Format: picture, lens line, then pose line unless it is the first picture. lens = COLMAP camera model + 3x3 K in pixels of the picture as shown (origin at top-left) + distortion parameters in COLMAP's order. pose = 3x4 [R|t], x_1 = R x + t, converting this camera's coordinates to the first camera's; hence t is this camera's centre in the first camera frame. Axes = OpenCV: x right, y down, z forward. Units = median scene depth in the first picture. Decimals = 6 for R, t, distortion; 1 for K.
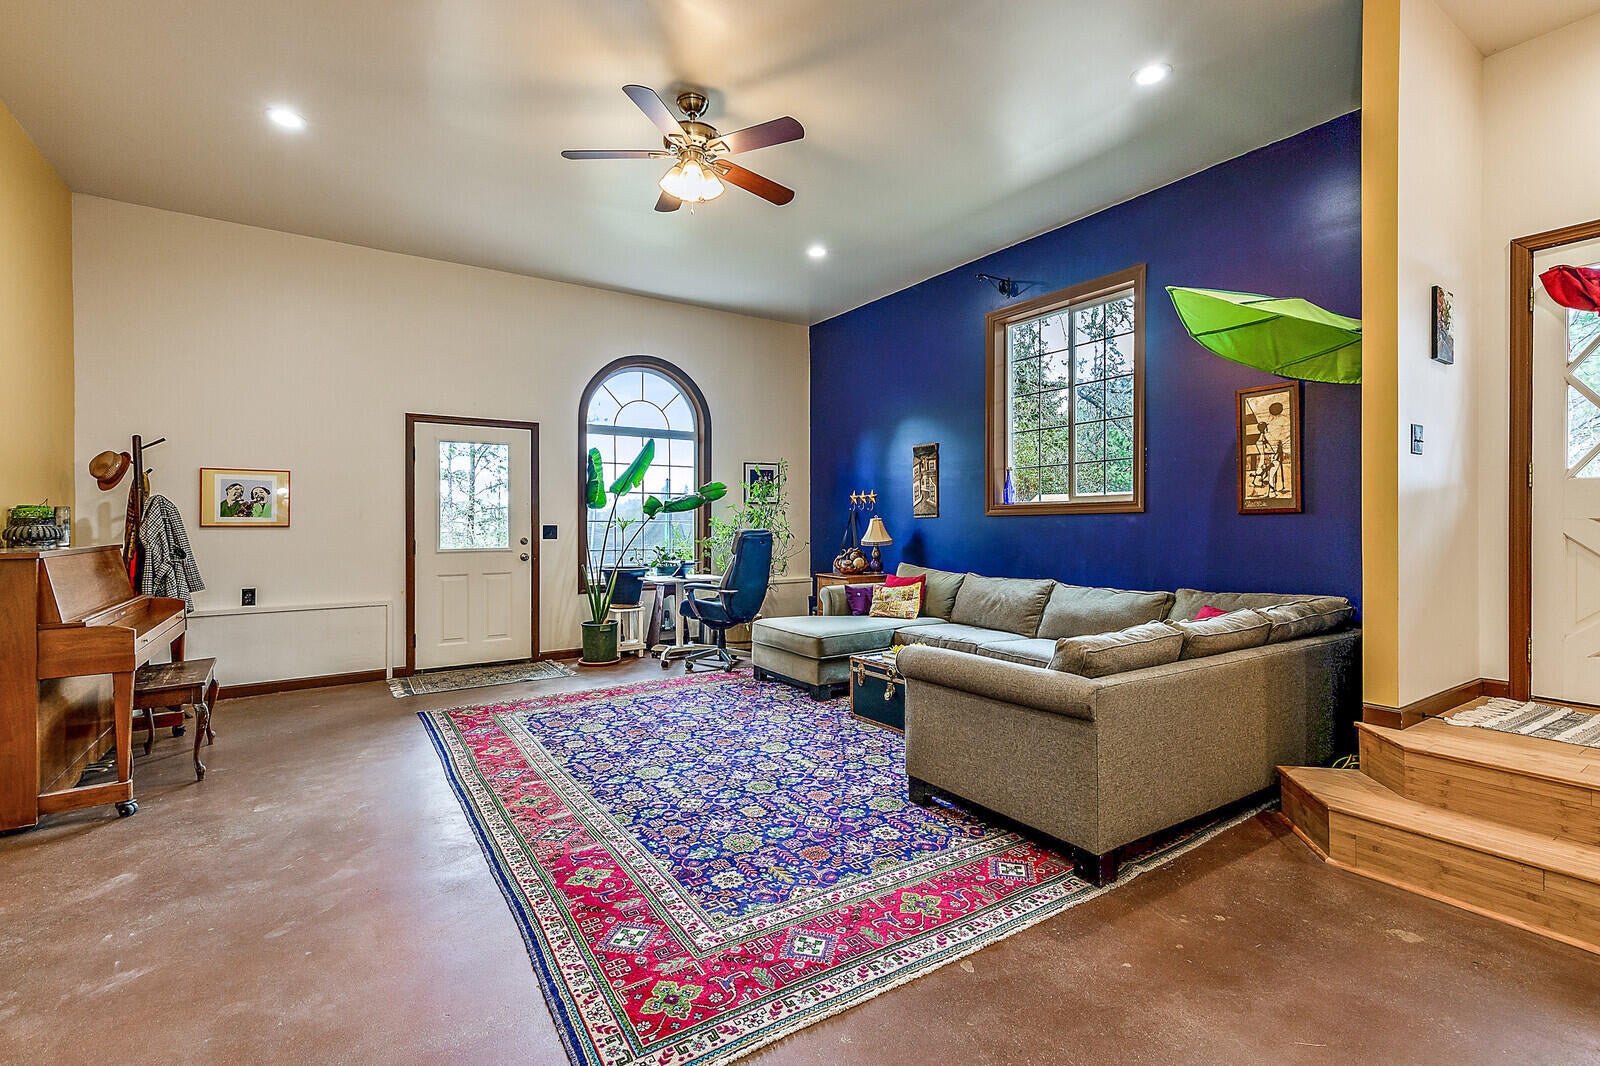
lens RADIAL K [[737.1, 0, 798.8], [0, 737.1, 527.9], [0, 0, 1]] dist [0.000256, 0.000196]
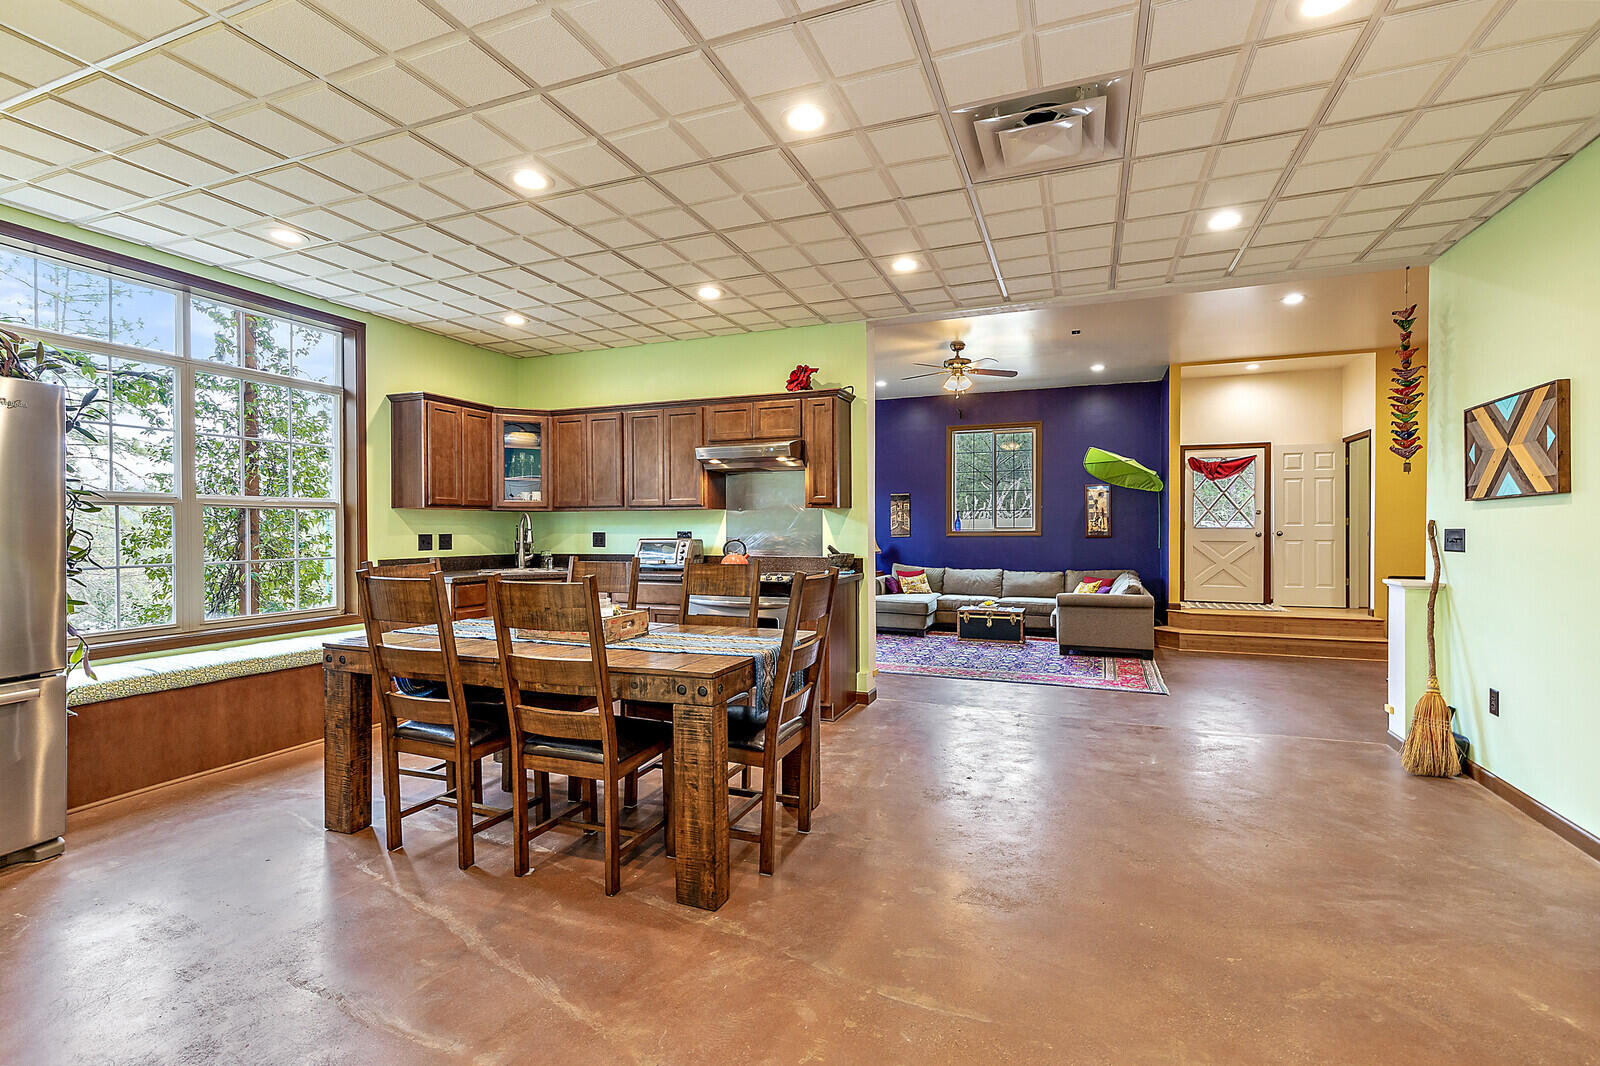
lens RADIAL K [[732.3, 0, 797.8], [0, 732.3, 533.4], [0, 0, 1]] dist [0.001969, 0.000319]
pose [[0.808249, -0.003727, 0.588829, -1.447805], [0.008427, 0.999951, -0.005238, -0.024229], [-0.588780, 0.009195, 0.808241, -0.343814]]
